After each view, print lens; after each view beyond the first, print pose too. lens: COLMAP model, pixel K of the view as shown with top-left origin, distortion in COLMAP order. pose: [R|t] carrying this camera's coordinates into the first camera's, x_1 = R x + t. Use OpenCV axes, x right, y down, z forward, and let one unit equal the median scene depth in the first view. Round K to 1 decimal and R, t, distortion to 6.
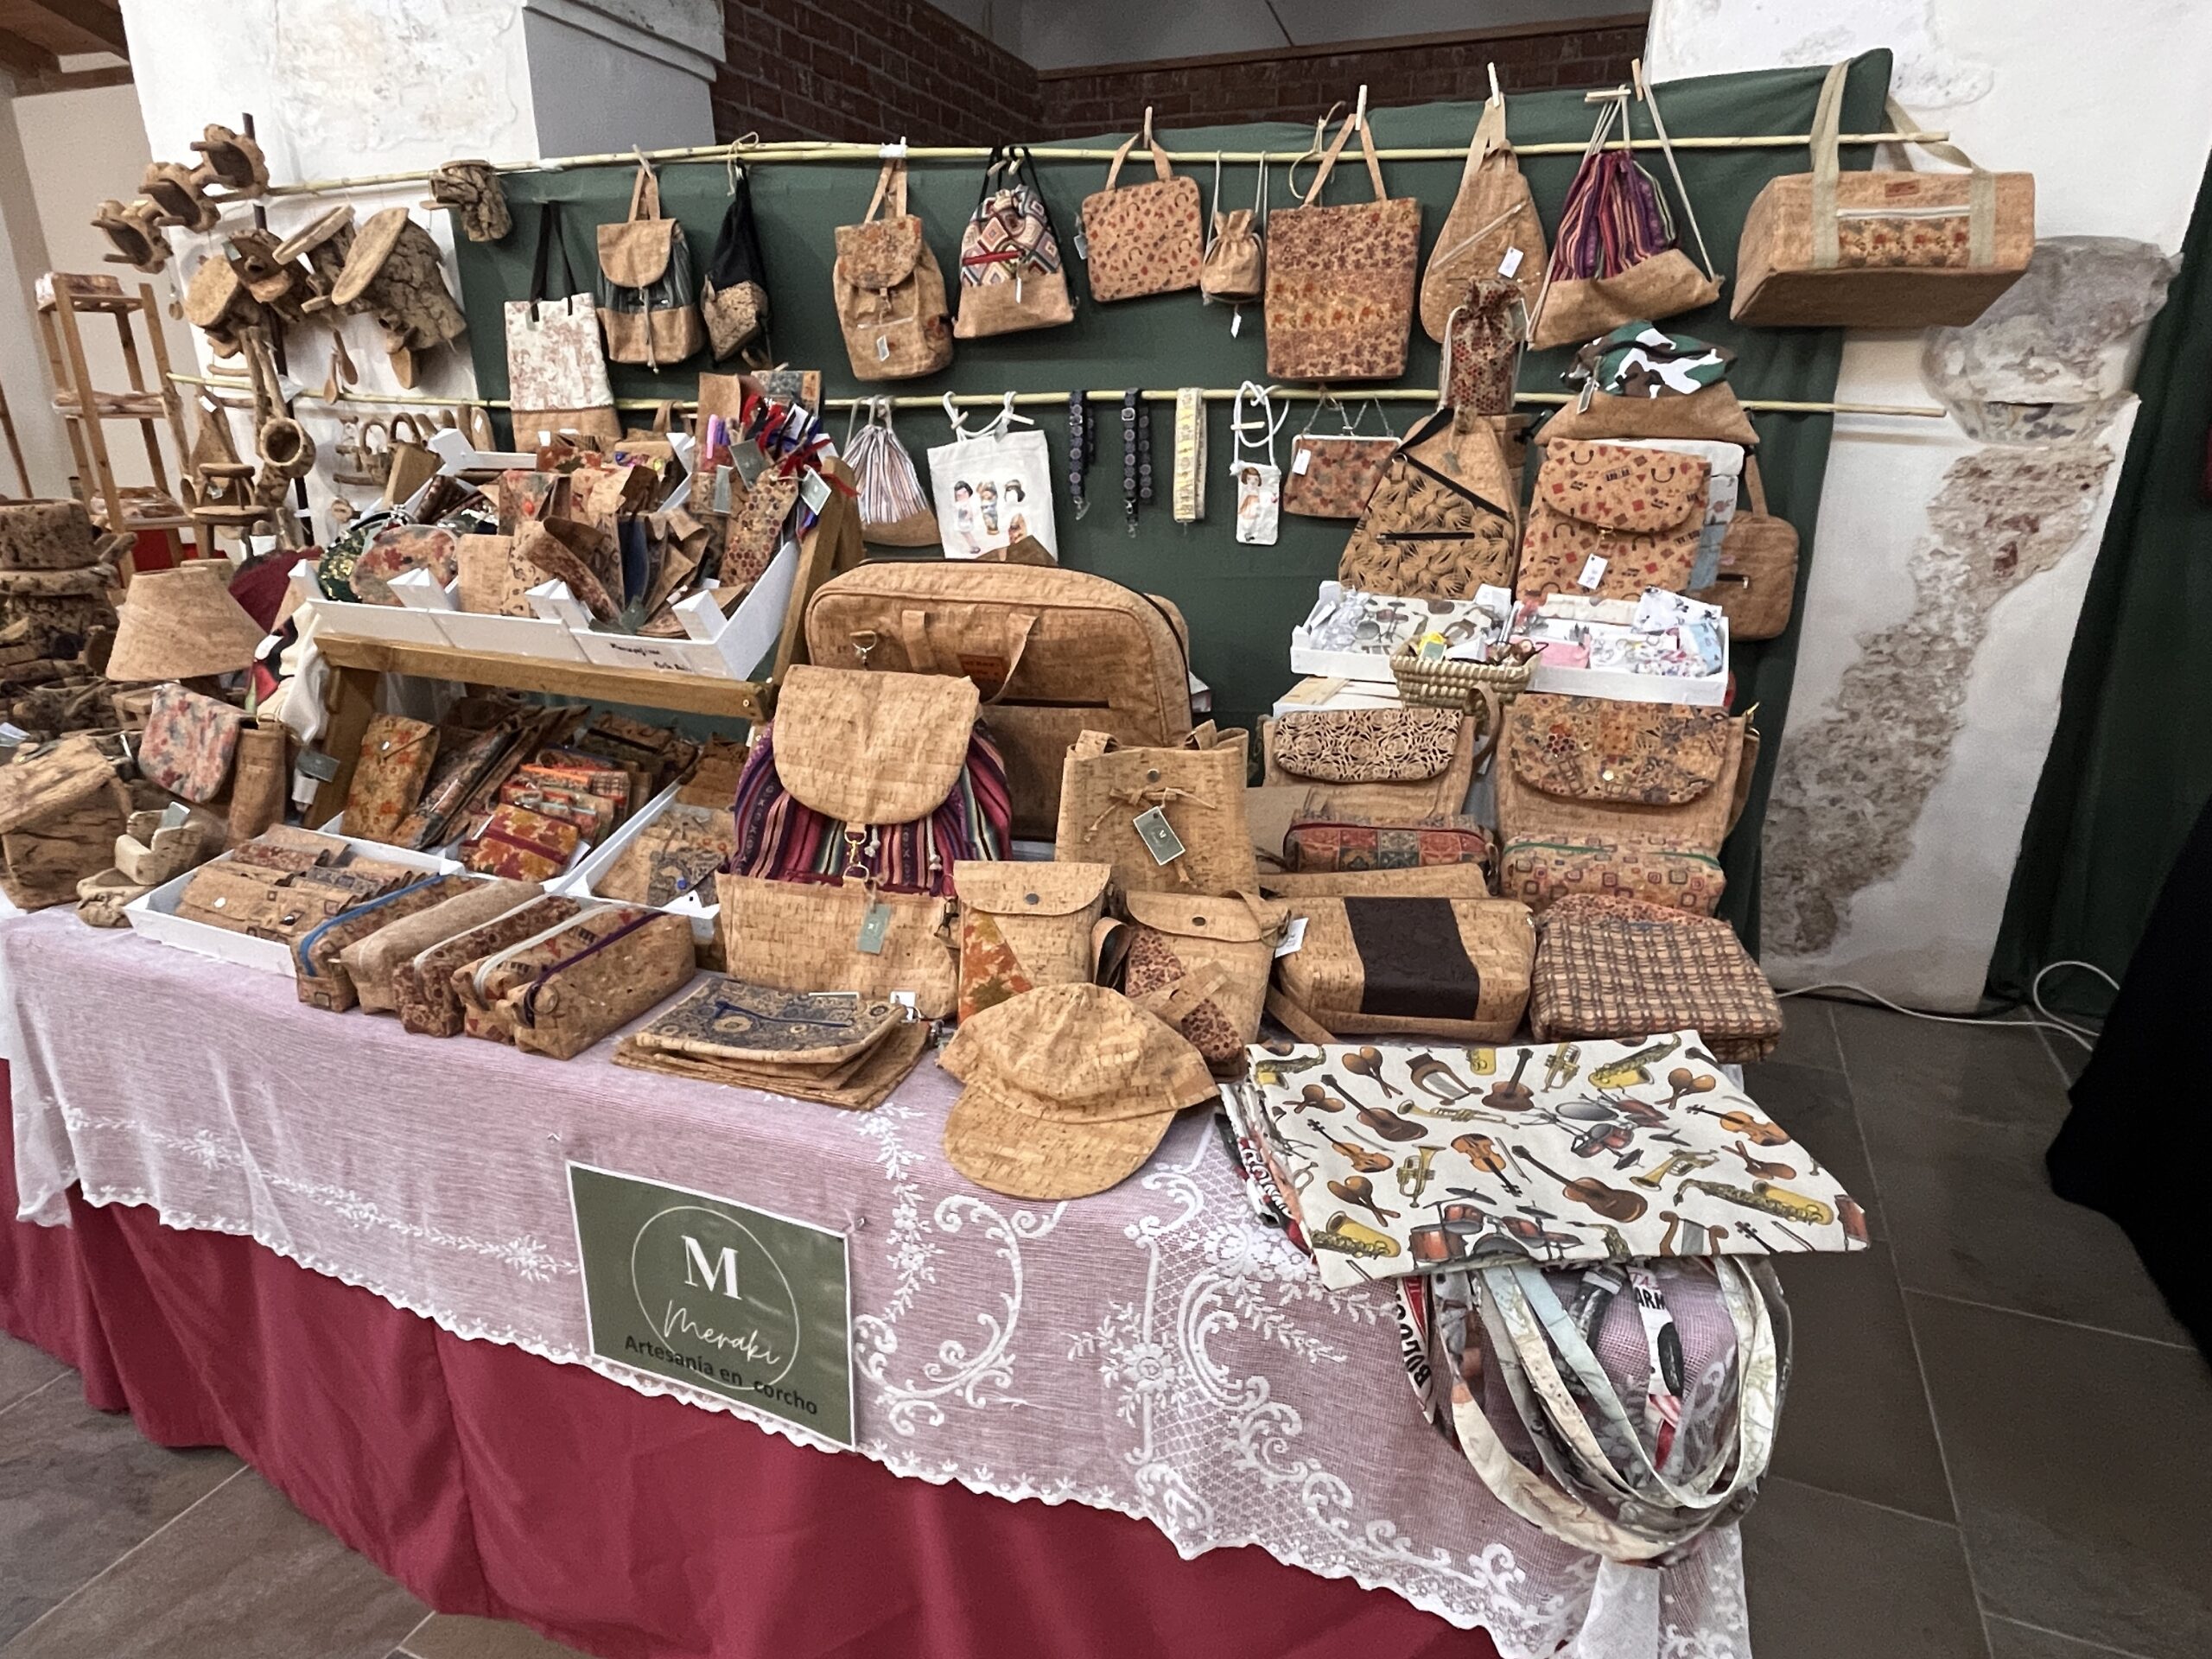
lens RADIAL K [[1279.1, 0, 1111.1], [0, 1279.1, 844.6], [0, 0, 1]] dist [-0.002545, -0.000665]
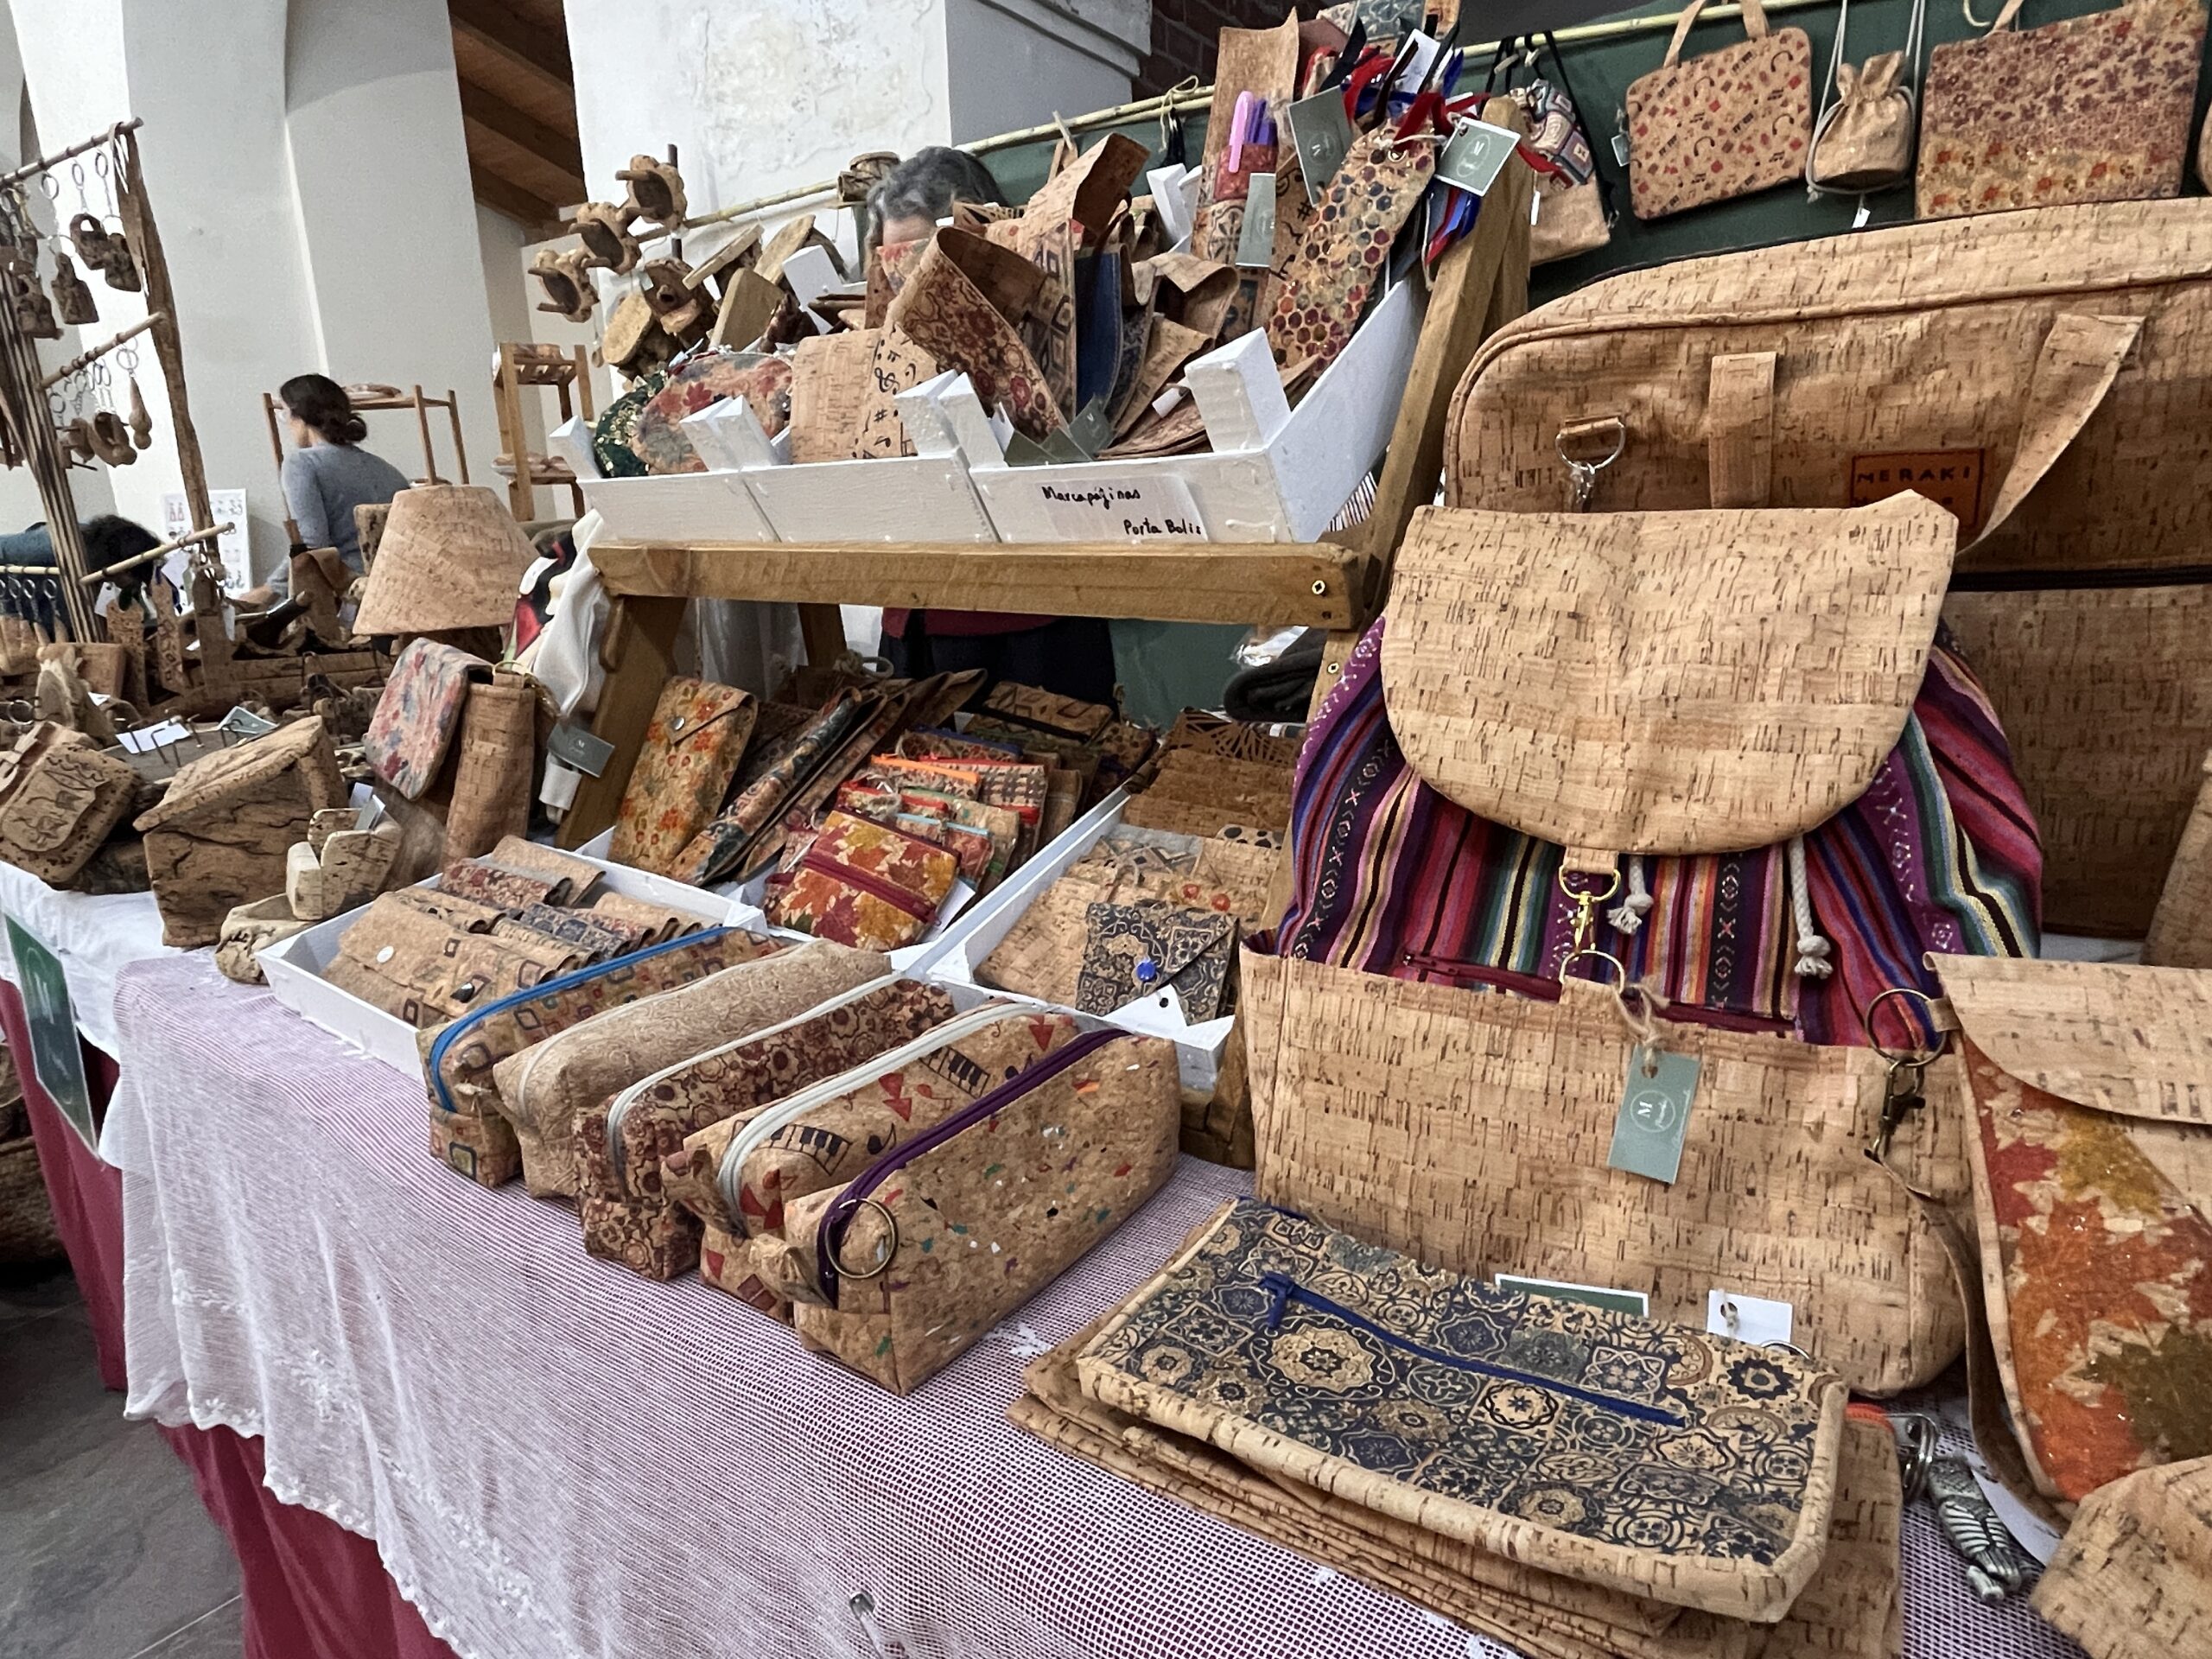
lens RADIAL K [[1279.1, 0, 1111.1], [0, 1279.1, 844.6], [0, 0, 1]] dist [-0.002545, -0.000665]
pose [[0.965006, 0.035864, -0.259765, -0.204395], [-0.056483, 0.995779, -0.072351, 0.017227], [0.256074, 0.084492, 0.962958, 0.473806]]
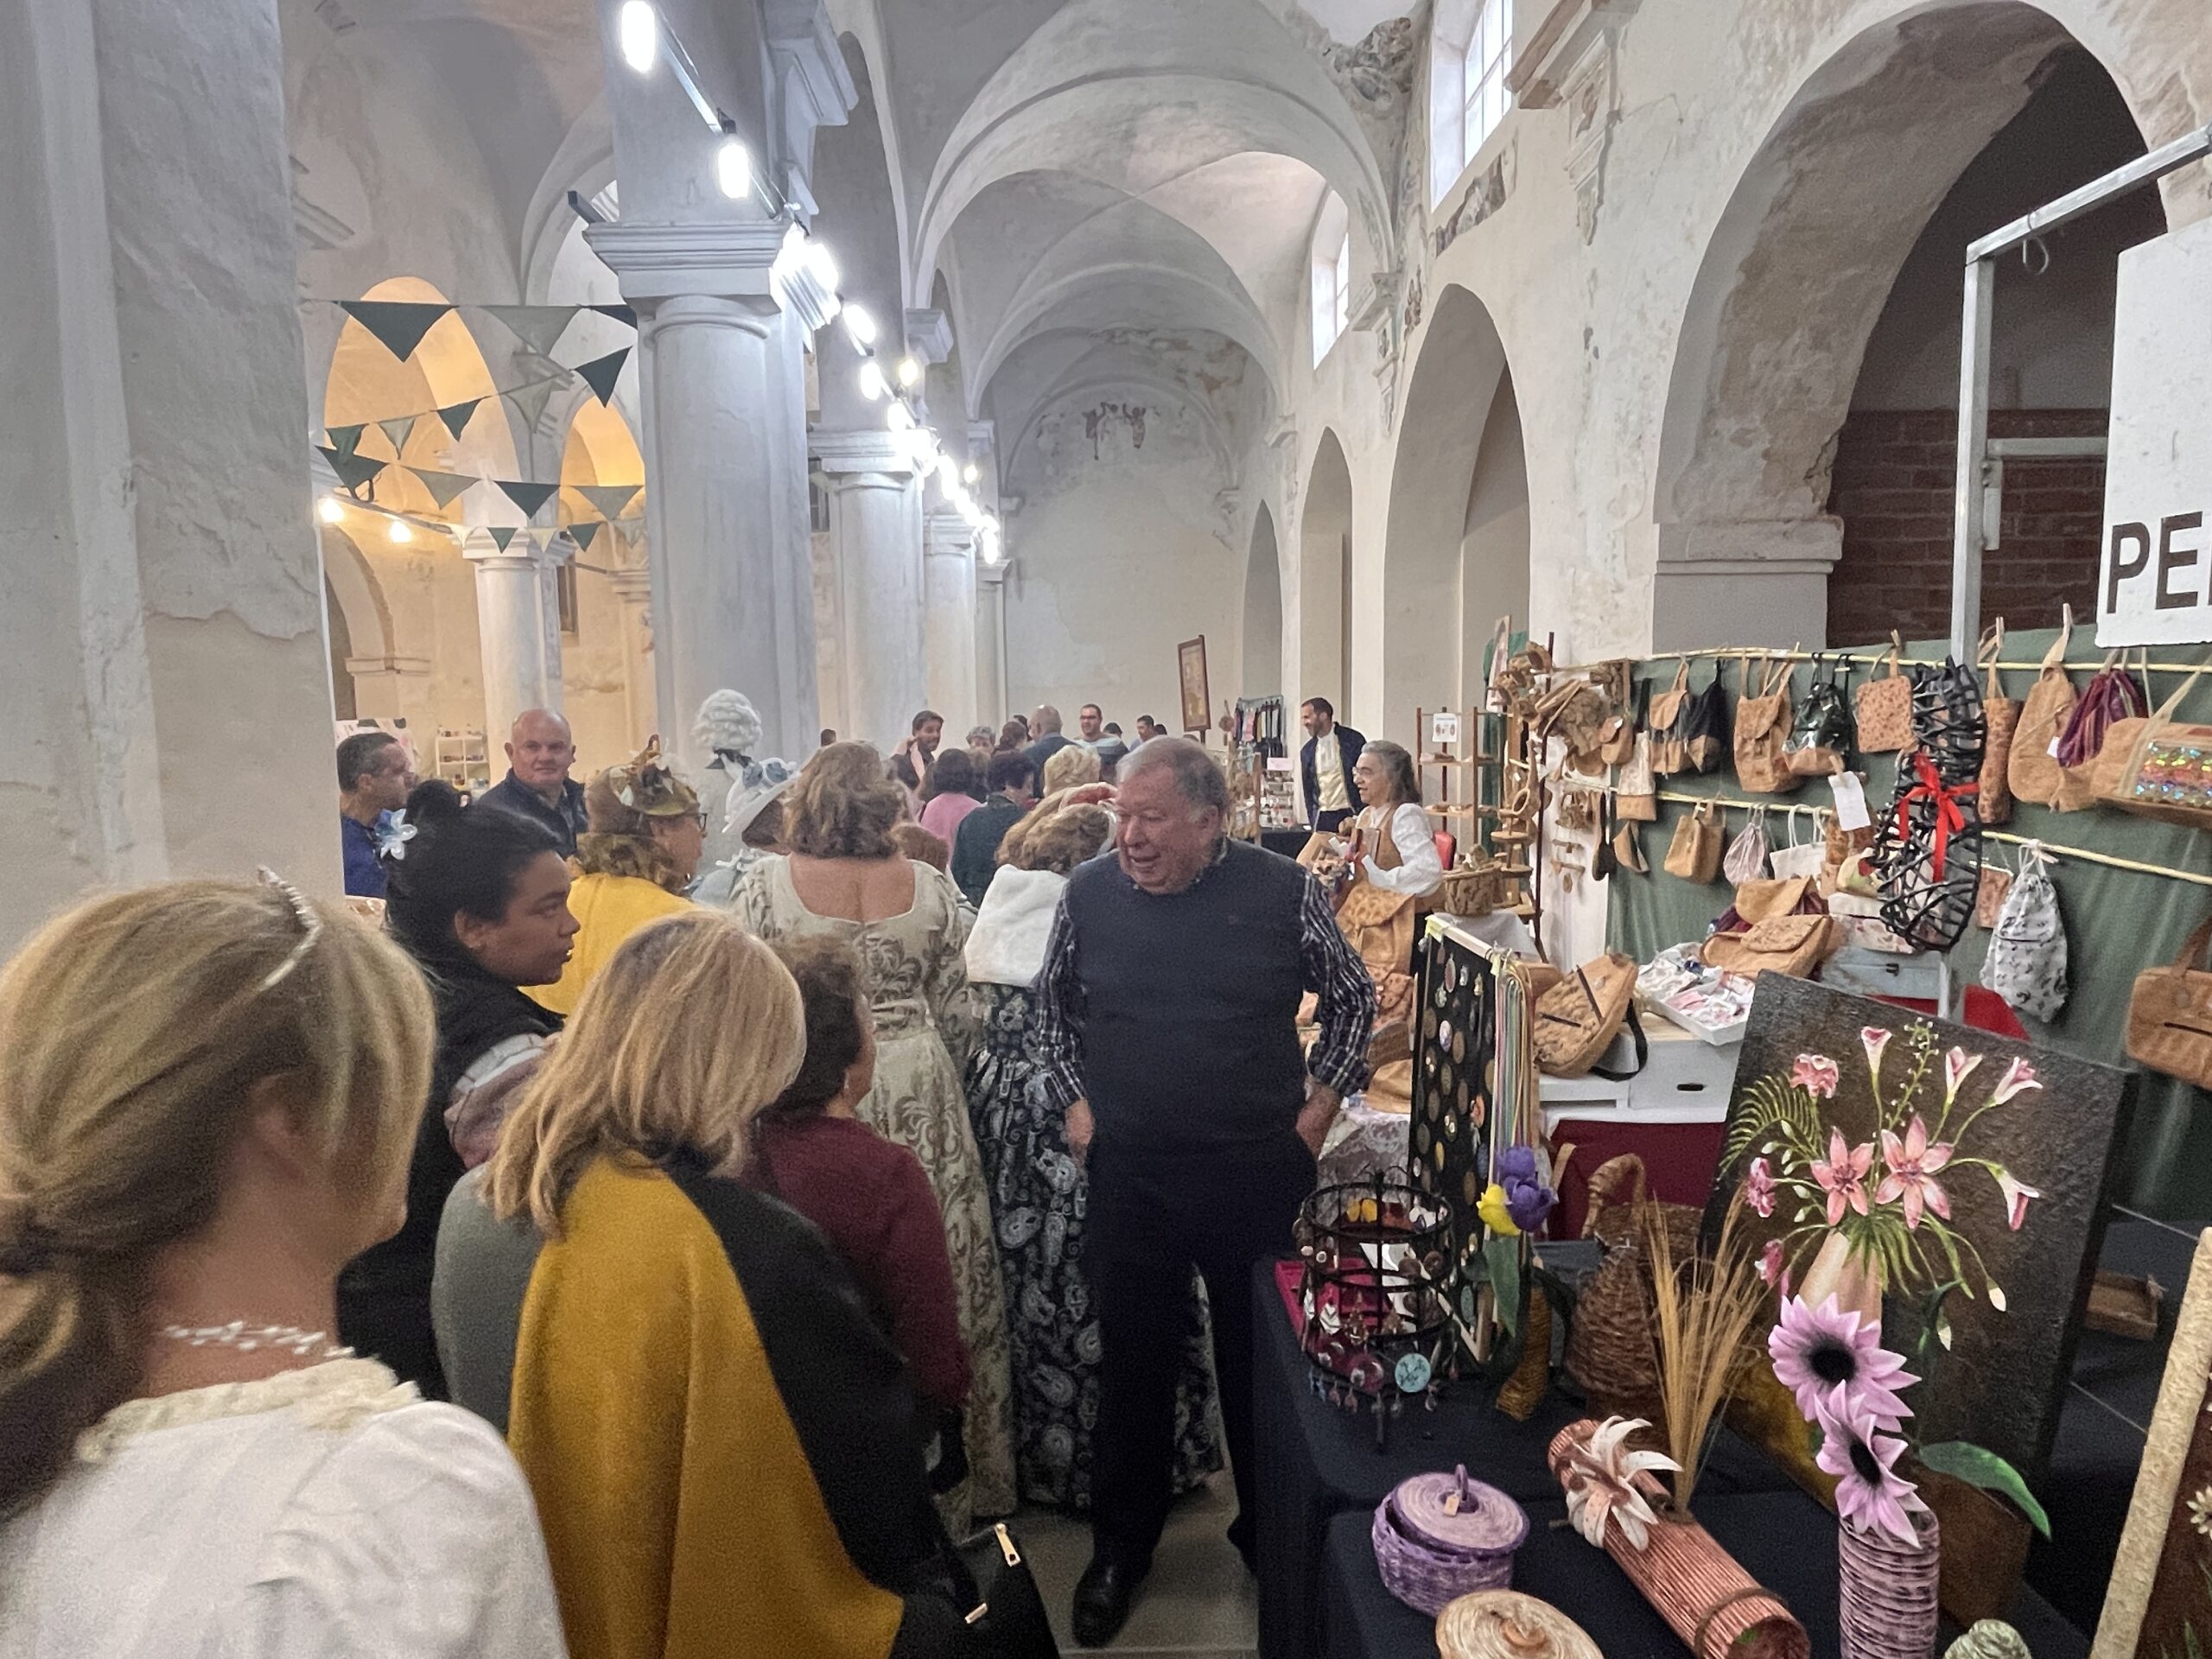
lens RADIAL K [[1308.2, 0, 1106.0], [0, 1308.2, 829.5], [0, 0, 1]] dist [-0.000358, -0.000064]
pose [[0.387850, 0.074511, -0.918706, 2.007827], [-0.276237, 0.960309, -0.038734, -0.114133], [0.879355, 0.268803, 0.393038, -0.563541]]
